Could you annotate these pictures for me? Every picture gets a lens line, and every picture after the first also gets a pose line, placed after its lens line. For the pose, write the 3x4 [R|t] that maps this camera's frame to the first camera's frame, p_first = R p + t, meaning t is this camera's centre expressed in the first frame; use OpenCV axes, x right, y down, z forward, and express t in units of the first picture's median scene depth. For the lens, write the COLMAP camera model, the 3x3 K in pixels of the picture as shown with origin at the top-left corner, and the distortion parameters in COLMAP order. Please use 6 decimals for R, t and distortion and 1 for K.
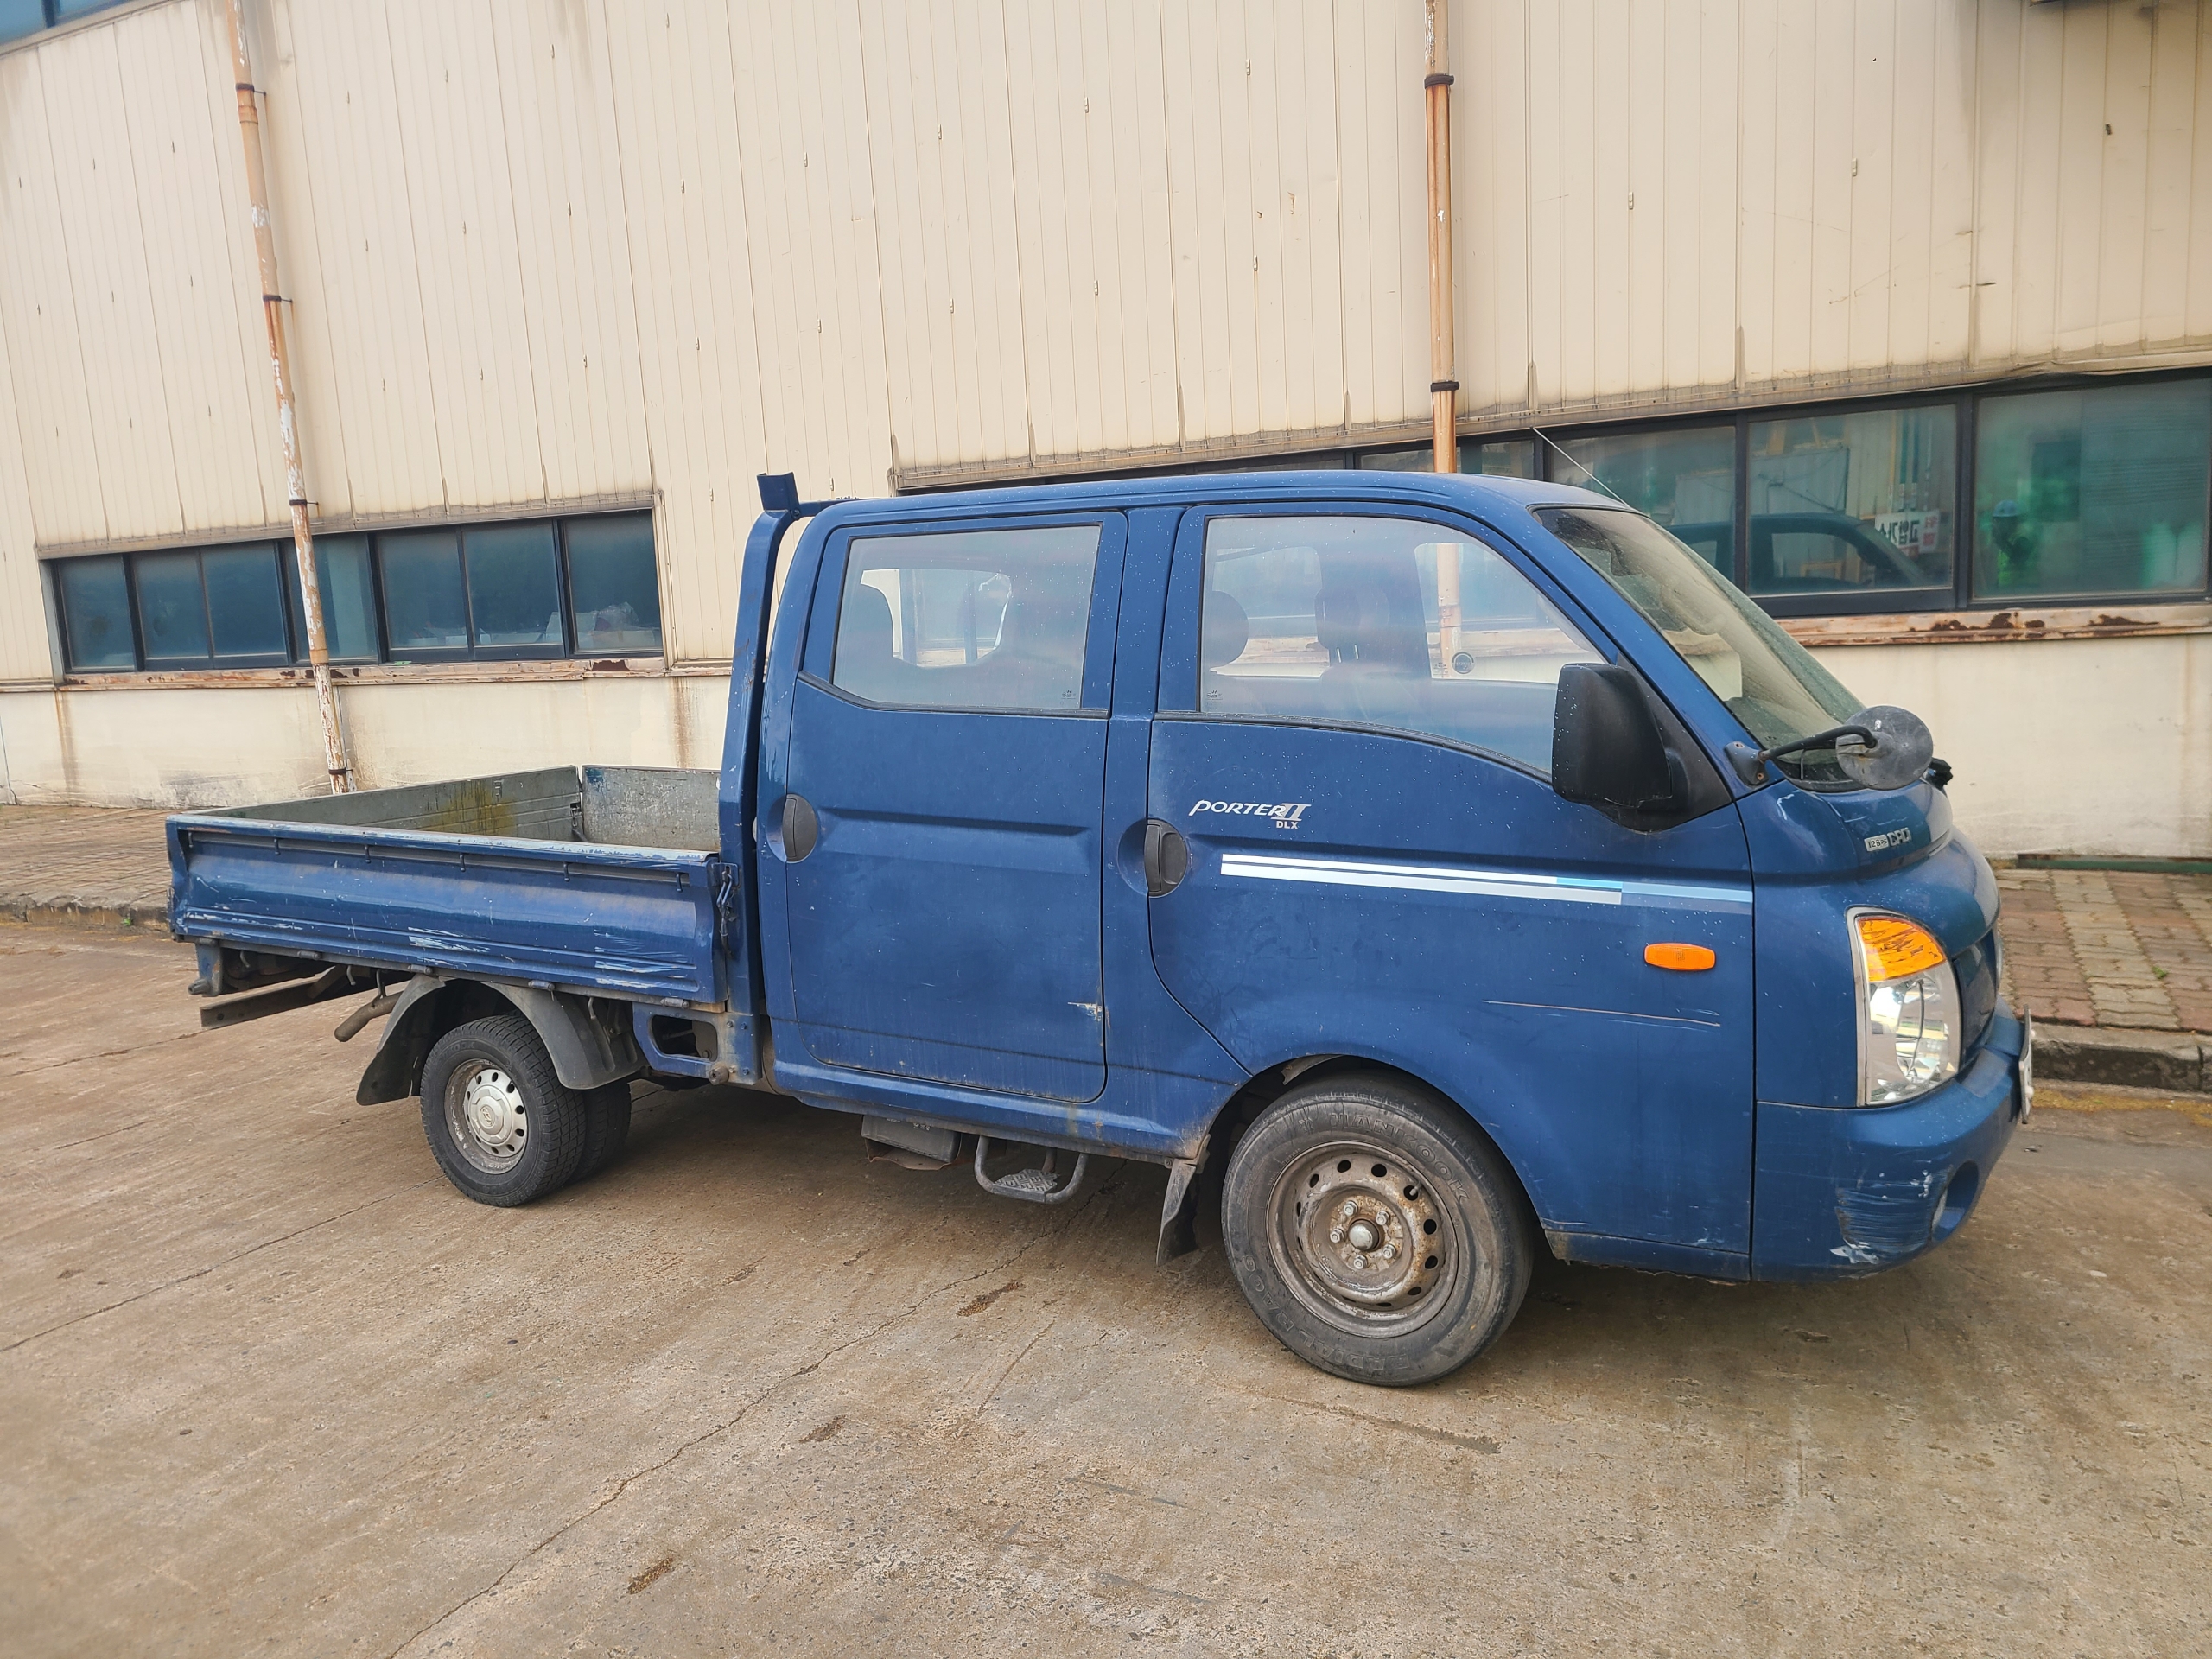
lens RADIAL K [[1669.1, 0, 1105.9], [0, 1669.1, 836.0], [0, 0, 1]] dist [0.056825, -0.036228]
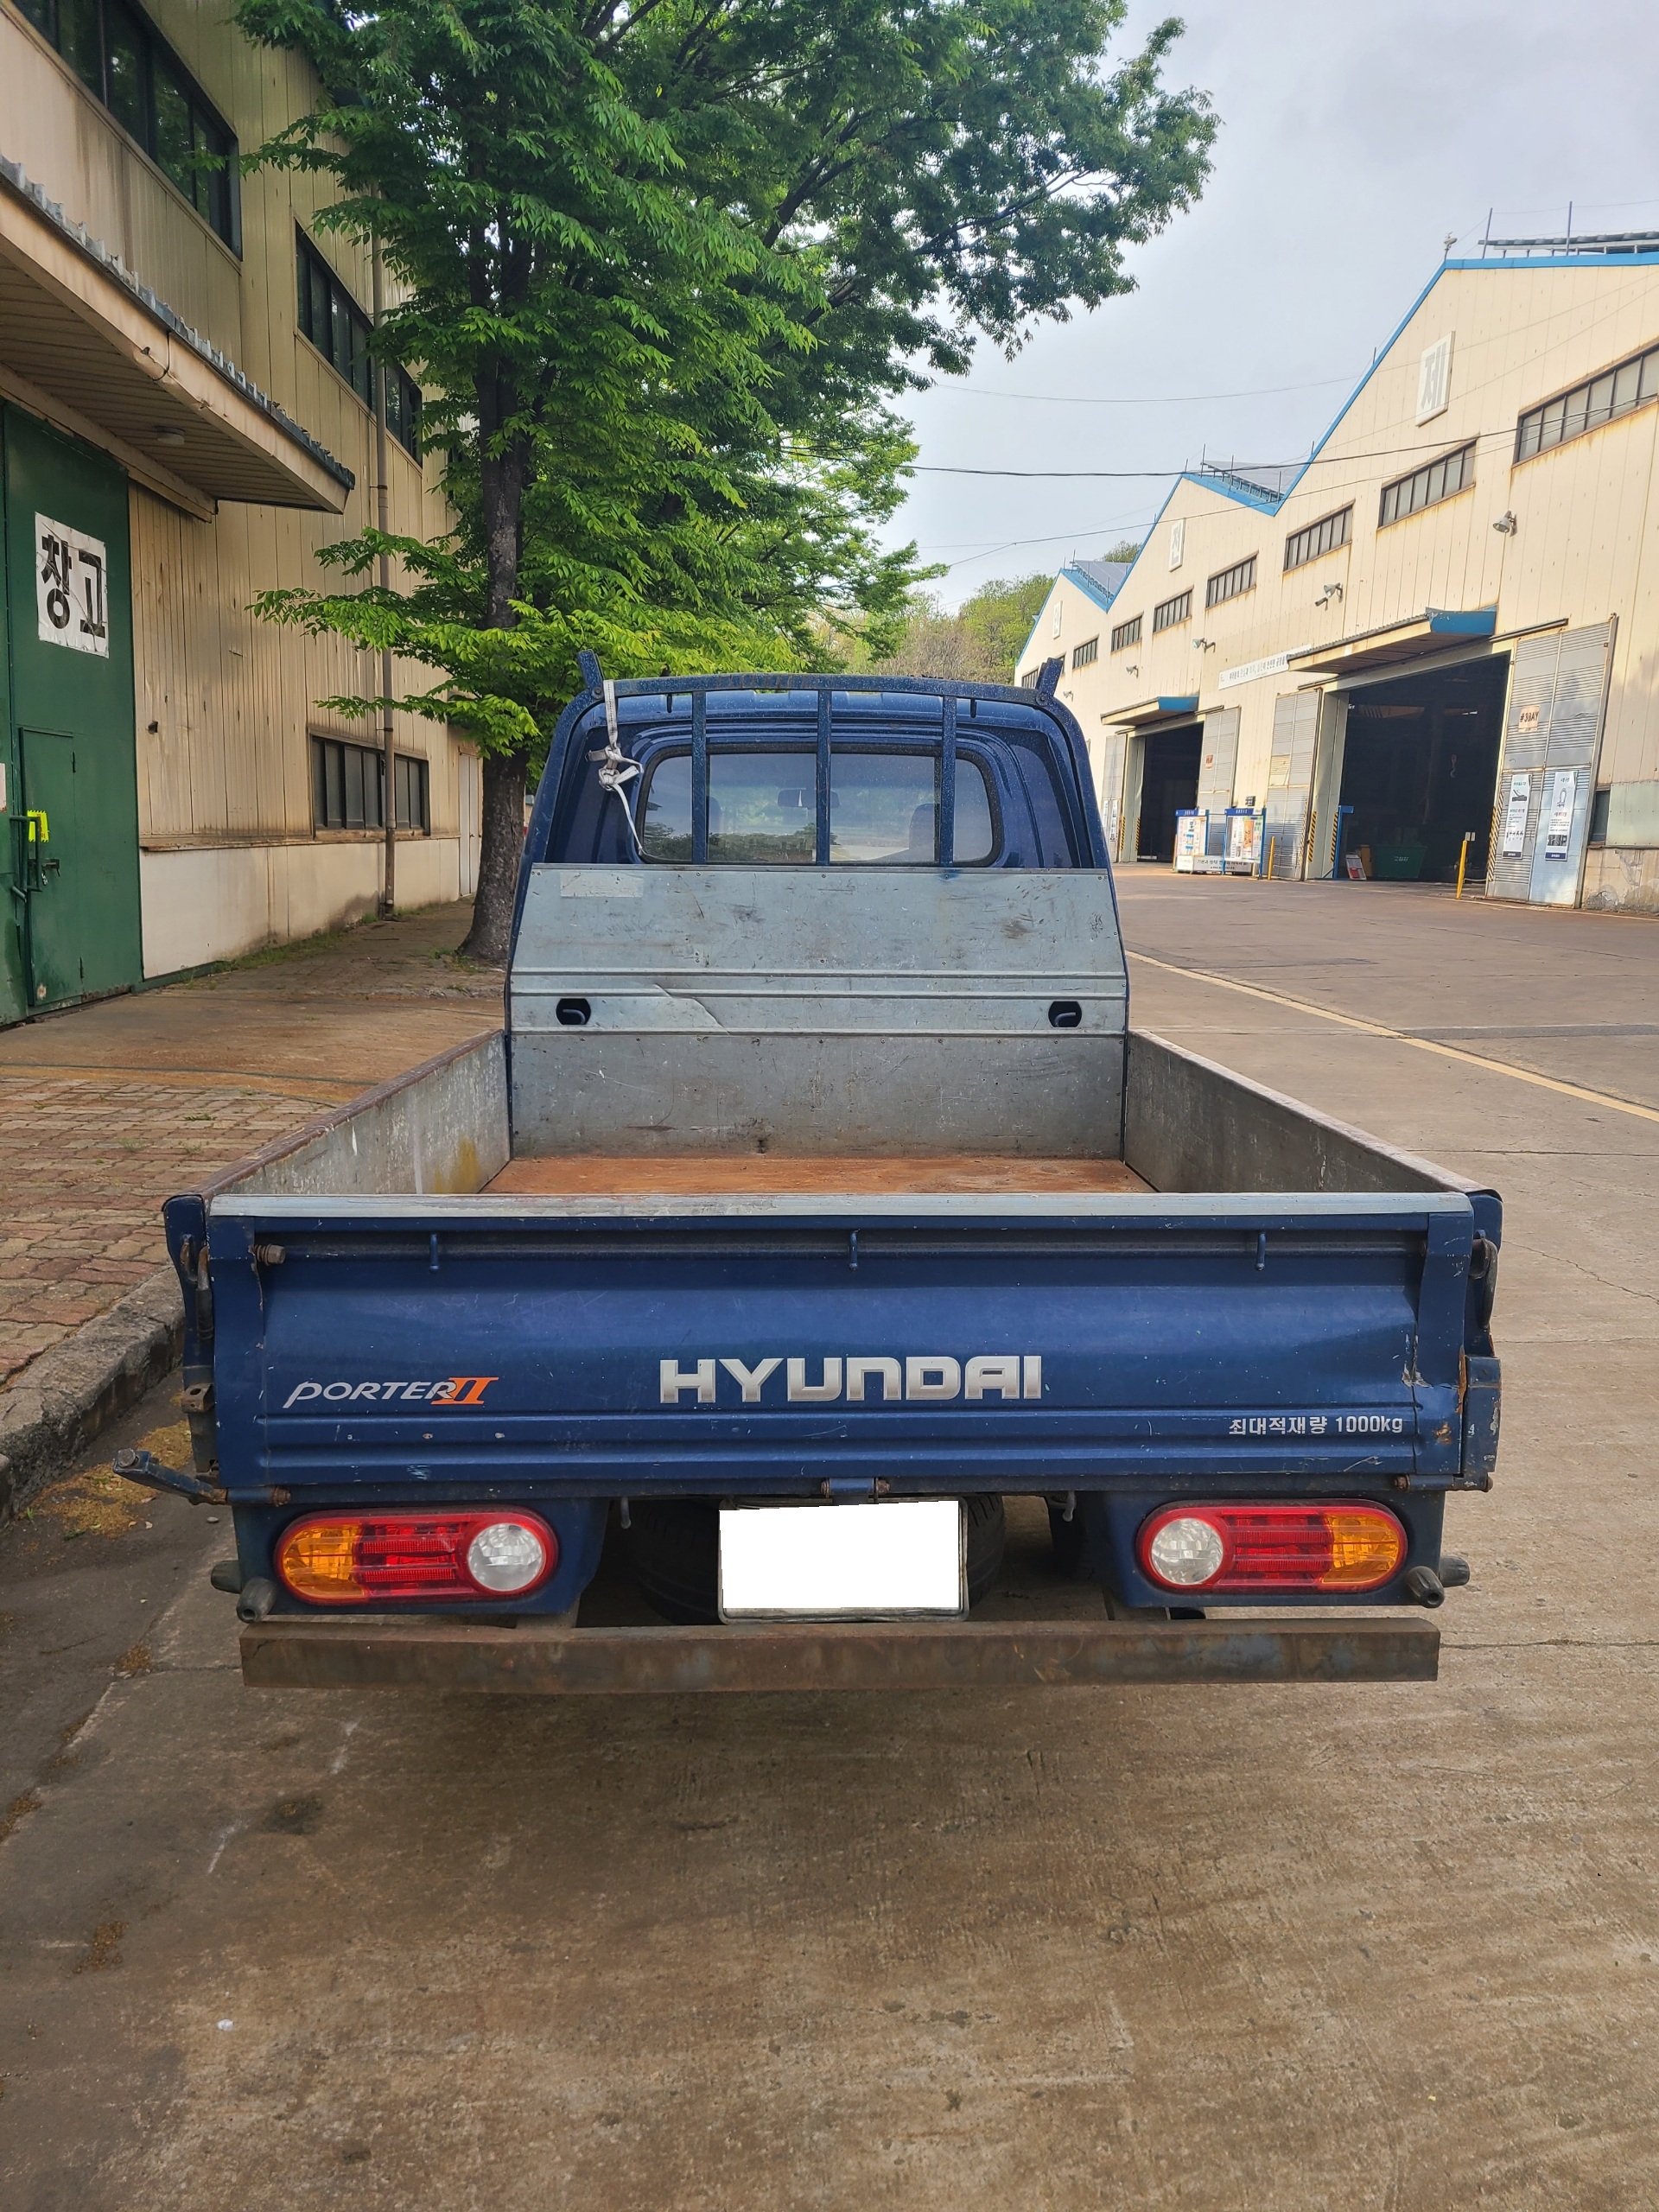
lens RADIAL K [[1669.1, 0, 845.8], [0, 1669.1, 1120.6], [0, 0, 1]] dist [0.056825, -0.036228]
pose [[-0.523286, -0.115769, 0.844256, -0.374456], [0.119827, 0.970889, 0.207404, -0.063488], [-0.843690, 0.209697, -0.494181, 0.610603]]
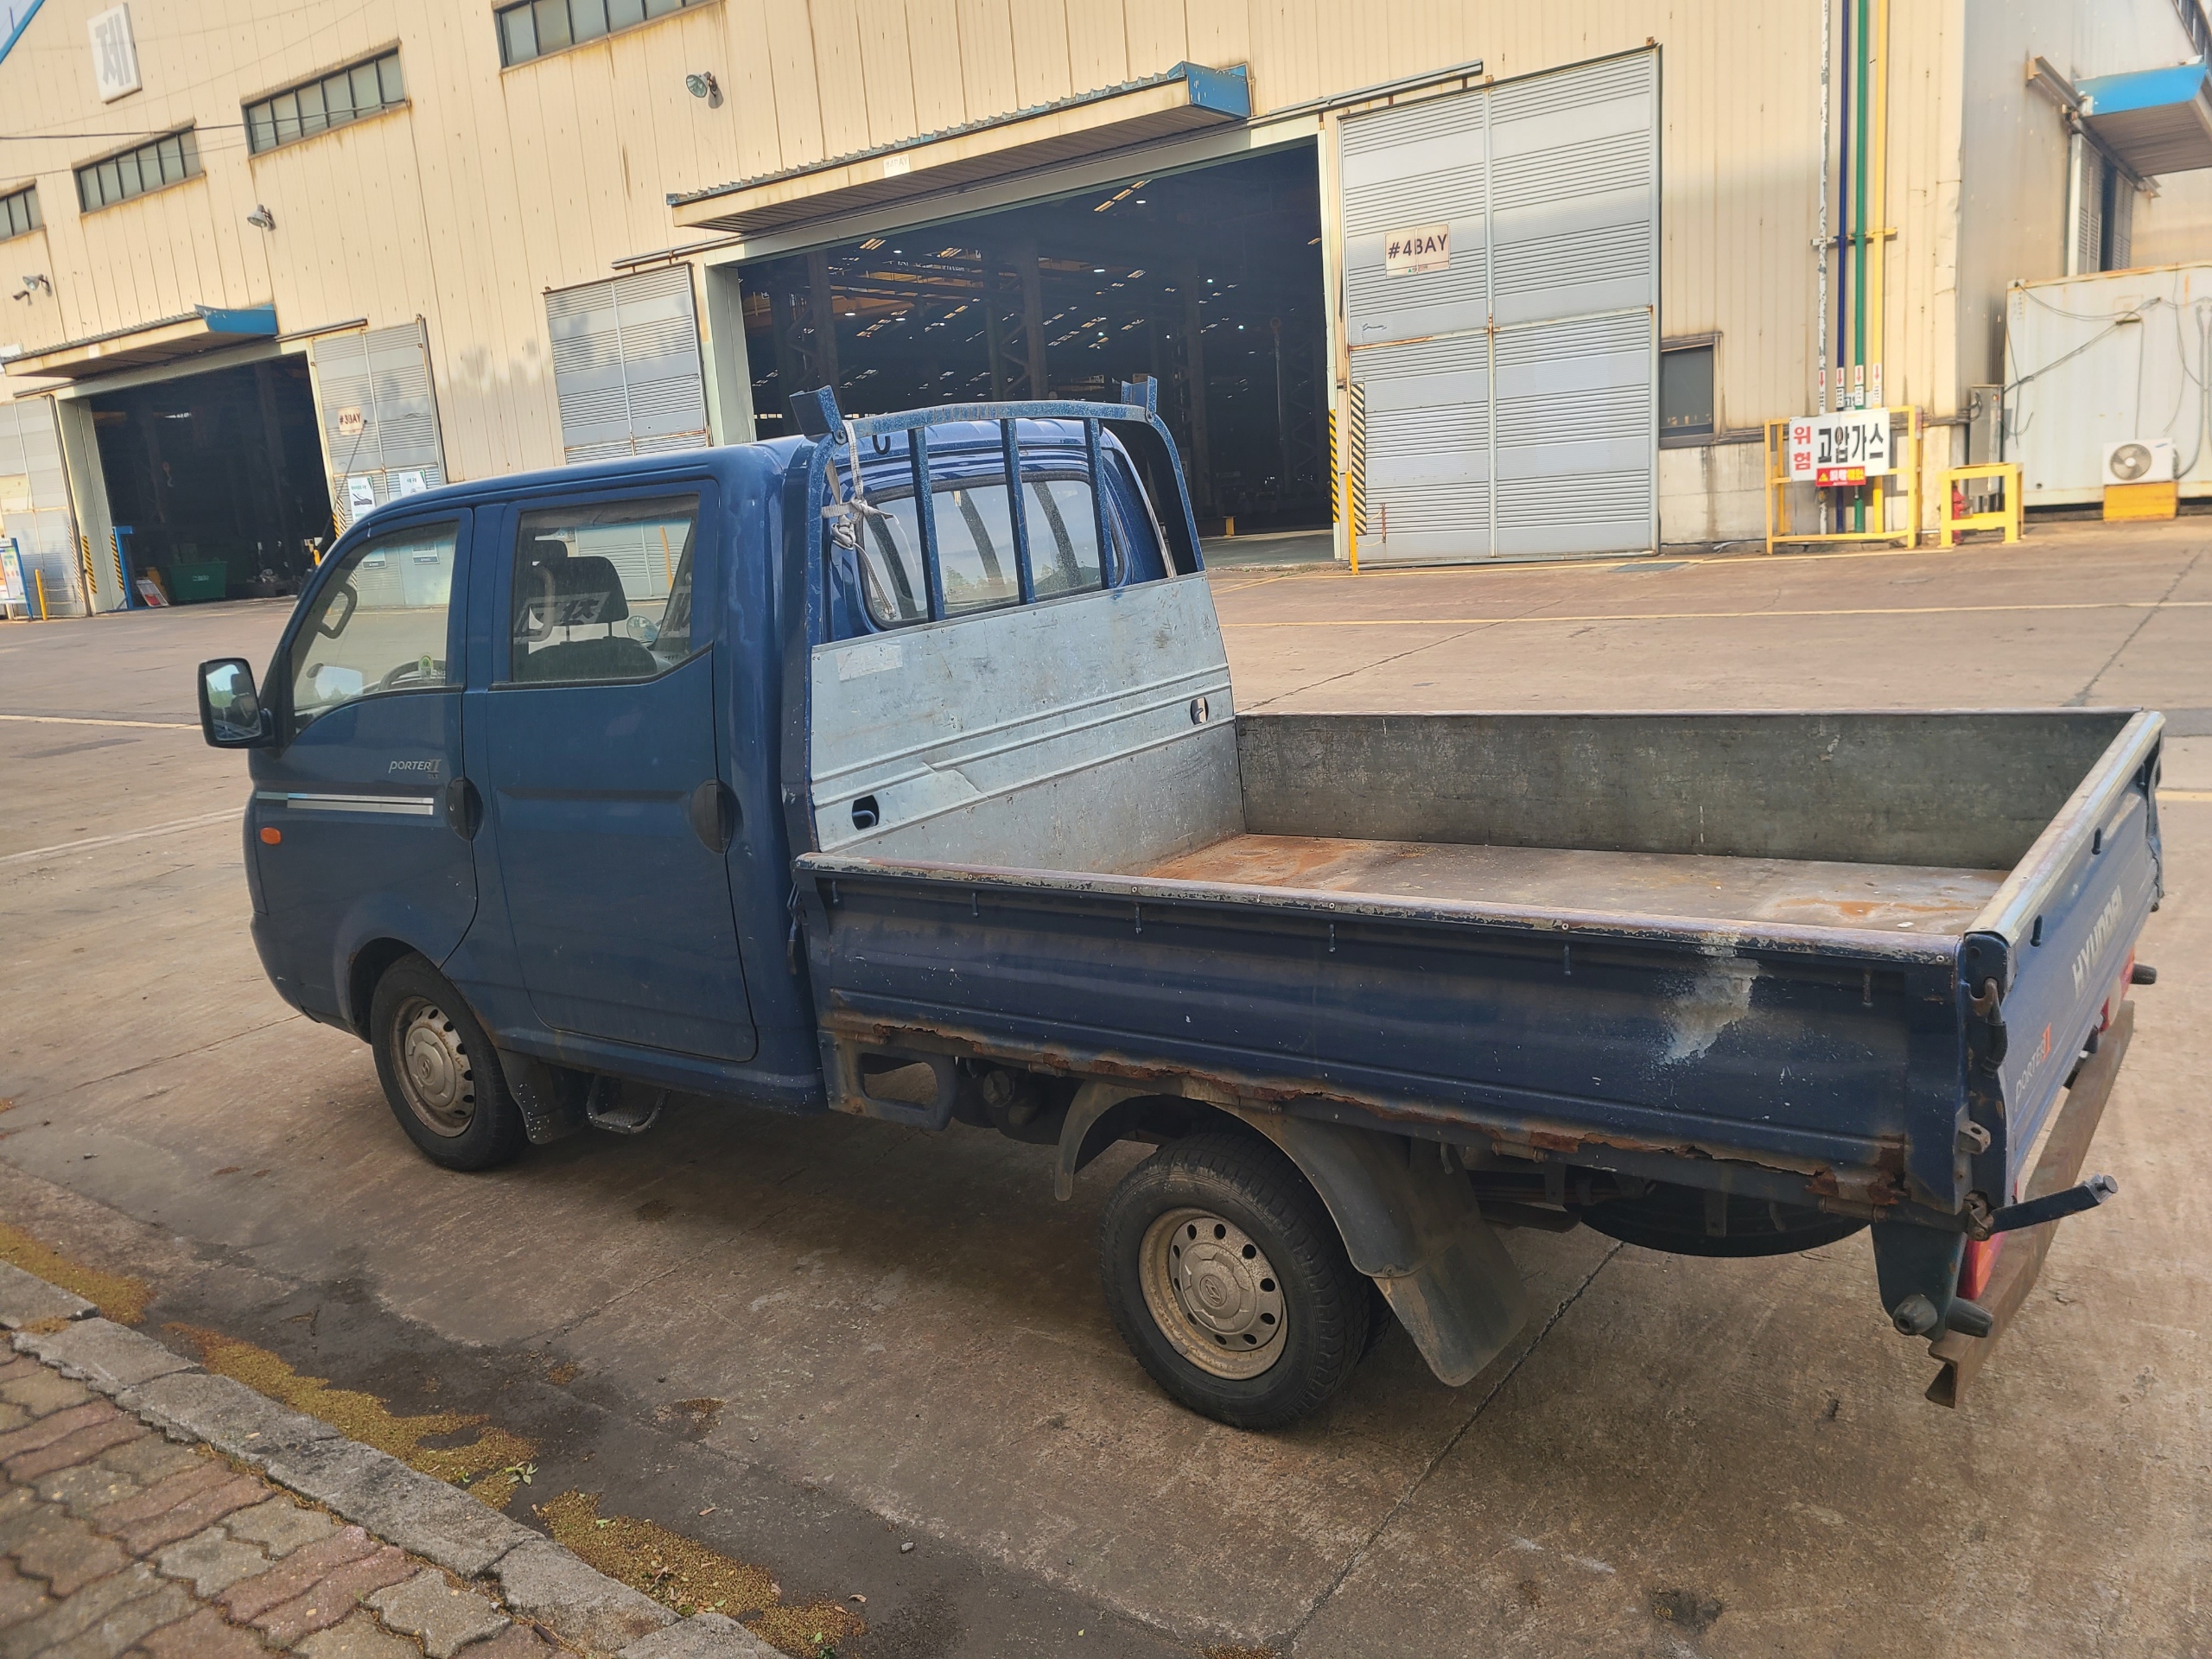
lens RADIAL K [[1669.1, 0, 1129.9], [0, 1669.1, 809.6], [0, 0, 1]] dist [0.056825, -0.036228]
pose [[-0.983157, 0.095562, 0.155791, -0.119126], [0.142144, 0.935621, 0.323122, -0.112788], [-0.114883, 0.339825, -0.933446, 0.762218]]
